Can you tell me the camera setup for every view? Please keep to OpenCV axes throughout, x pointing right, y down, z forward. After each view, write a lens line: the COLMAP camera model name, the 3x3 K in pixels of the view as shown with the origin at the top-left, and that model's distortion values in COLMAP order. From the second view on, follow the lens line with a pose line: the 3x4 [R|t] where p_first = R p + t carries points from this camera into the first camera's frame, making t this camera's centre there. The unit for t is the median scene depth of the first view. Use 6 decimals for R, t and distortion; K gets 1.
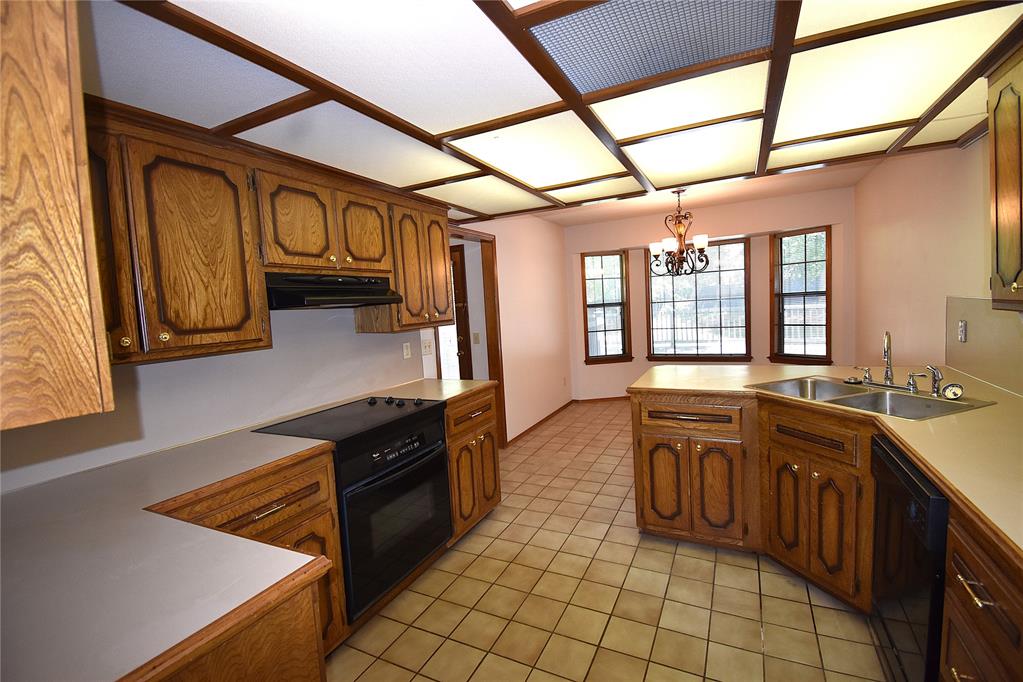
lens RADIAL K [[450.9, 0, 514.0], [0, 450.9, 337.8], [0, 0, 1]] dist [0.028338, -0.029045]
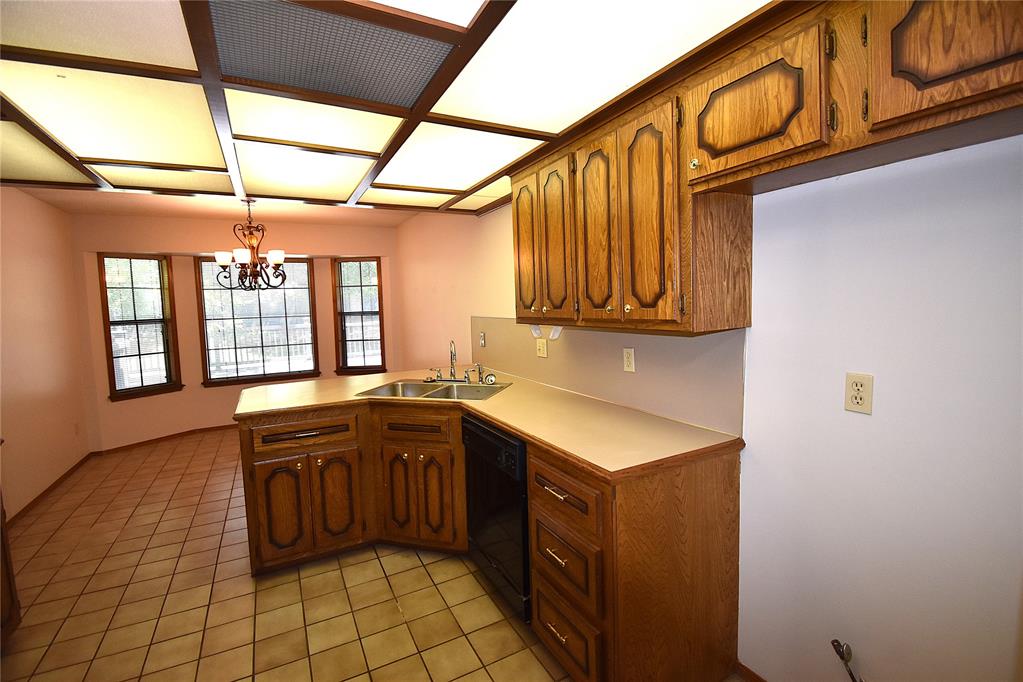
lens RADIAL K [[450.9, 0, 514.0], [0, 450.9, 337.8], [0, 0, 1]] dist [0.028338, -0.029045]
pose [[0.579567, -0.023461, 0.814587, -0.152315], [0.057745, 0.998255, -0.012334, 0.004560], [-0.812876, 0.054186, 0.579910, 0.048772]]
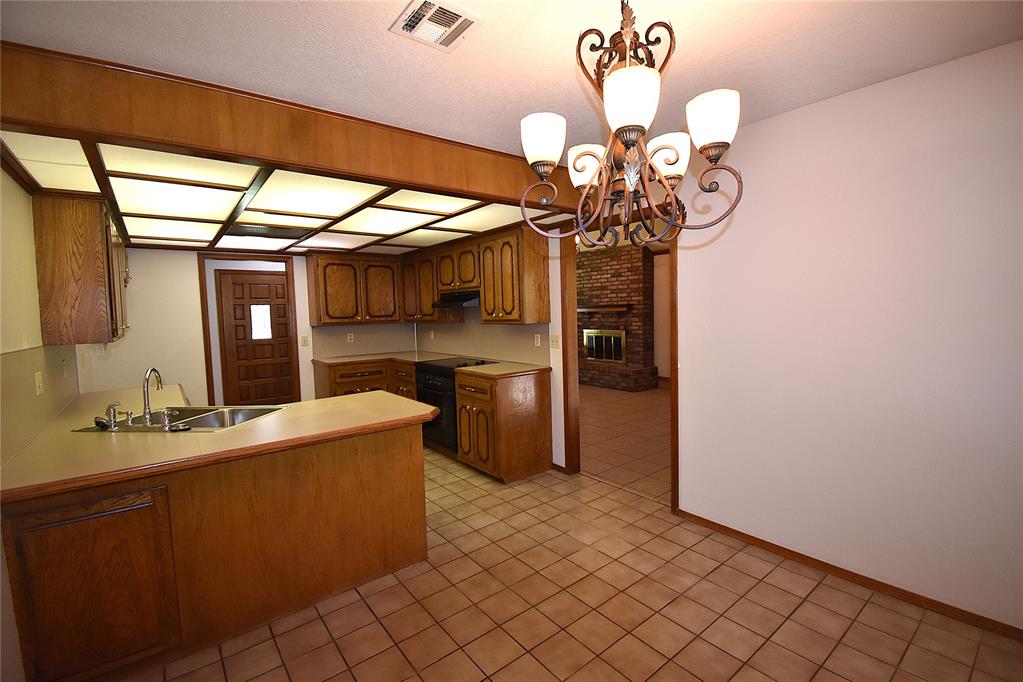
lens RADIAL K [[450.9, 0, 514.0], [0, 450.9, 337.8], [0, 0, 1]] dist [0.028338, -0.029045]
pose [[-0.425589, 0.126339, -0.896054, 1.186150], [-0.012733, 0.989272, 0.145529, -0.208069], [0.904827, 0.073345, -0.419414, 1.863657]]
